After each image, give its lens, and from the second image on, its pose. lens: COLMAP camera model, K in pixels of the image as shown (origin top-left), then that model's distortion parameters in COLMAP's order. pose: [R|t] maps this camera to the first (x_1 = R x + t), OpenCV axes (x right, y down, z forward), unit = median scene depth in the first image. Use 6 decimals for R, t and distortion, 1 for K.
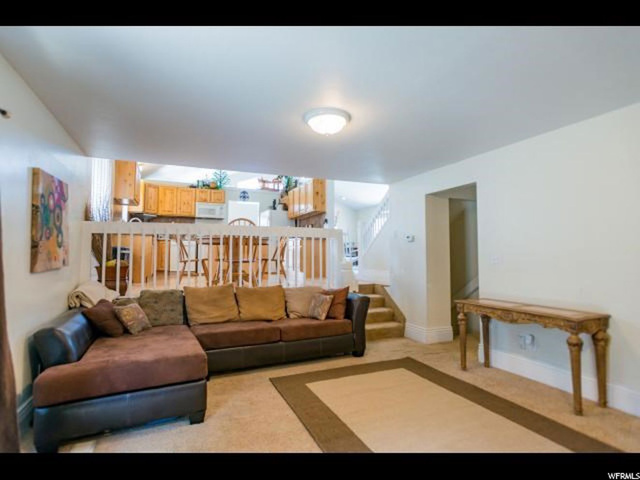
lens RADIAL K [[350.9, 0, 320.0], [0, 350.9, 240.0], [0, 0, 1]] dist [-0.000524, -0.000101]
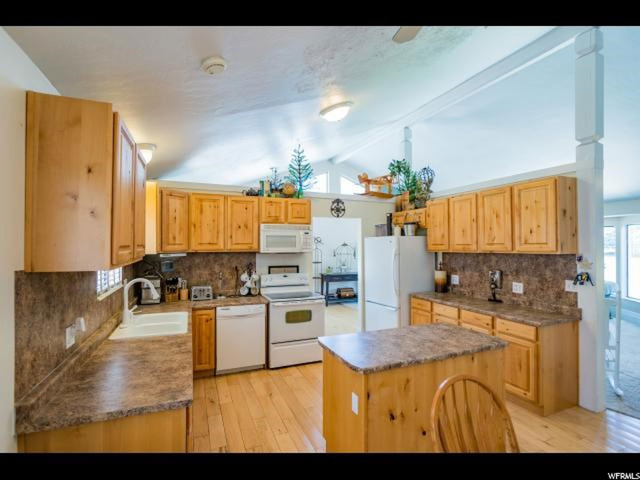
lens RADIAL K [[315.8, 0, 314.8], [0, 315.8, 242.7], [0, 0, 1]] dist [-0.002259, 0.000090]
pose [[0.999676, -0.001805, -0.025383, -0.257692], [0.002837, 0.999168, 0.040681, -0.096941], [0.025289, -0.040740, 0.998850, 0.529309]]
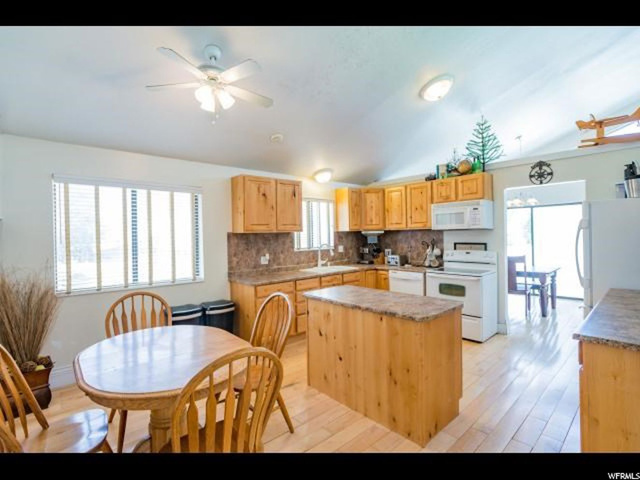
lens RADIAL K [[309.4, 0, 320.0], [0, 309.4, 240.0], [0, 0, 1]] dist [-0.002622, 0.000026]
pose [[0.311178, 0.005832, -0.950334, 0.077853], [0.061645, 0.997751, 0.026308, -0.072154], [0.948350, -0.066770, 0.310118, 0.647711]]
